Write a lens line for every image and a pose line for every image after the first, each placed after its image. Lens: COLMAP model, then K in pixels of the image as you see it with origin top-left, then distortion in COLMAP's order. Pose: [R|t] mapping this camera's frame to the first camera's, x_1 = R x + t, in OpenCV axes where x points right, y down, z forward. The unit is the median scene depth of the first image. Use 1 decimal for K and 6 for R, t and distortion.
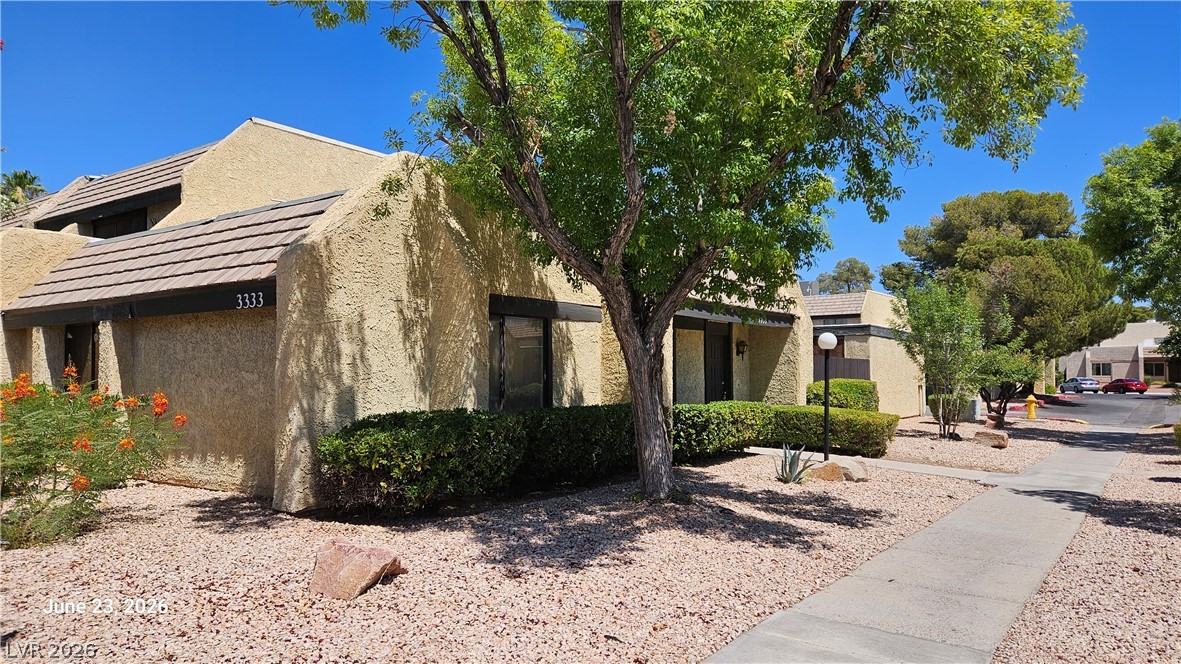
lens RADIAL K [[787.4, 0, 583.9], [0, 787.4, 344.7], [0, 0, 1]] dist [0.073812, -0.066911]
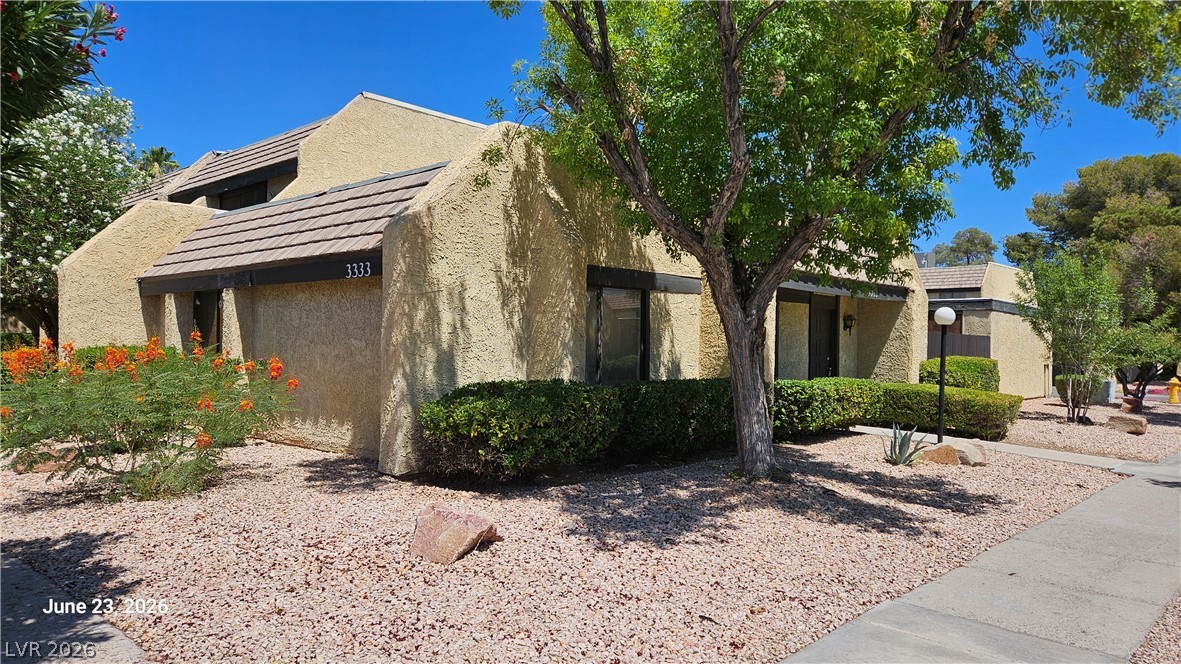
lens RADIAL K [[787.4, 0, 583.6], [0, 787.4, 340.0], [0, 0, 1]] dist [0.073812, -0.066911]
pose [[0.992156, 0.016609, -0.123900, 0.000067], [-0.012842, 0.999432, 0.031147, -0.000451], [0.124347, -0.029312, 0.991806, 0.013314]]
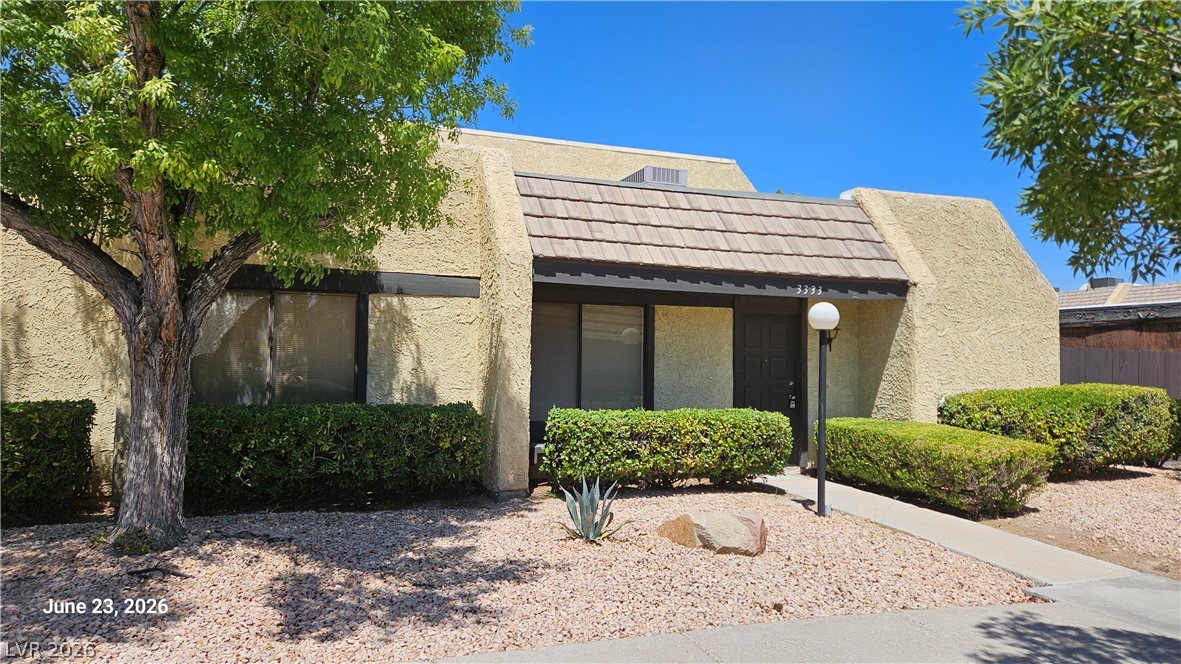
lens RADIAL K [[787.4, 0, 590.3], [0, 787.4, 334.4], [0, 0, 1]] dist [0.073812, -0.066911]
pose [[0.830270, -0.011996, -0.557232, 0.856656], [0.004747, 0.999884, -0.014451, 0.029862], [0.557341, 0.009353, 0.830231, 0.672679]]
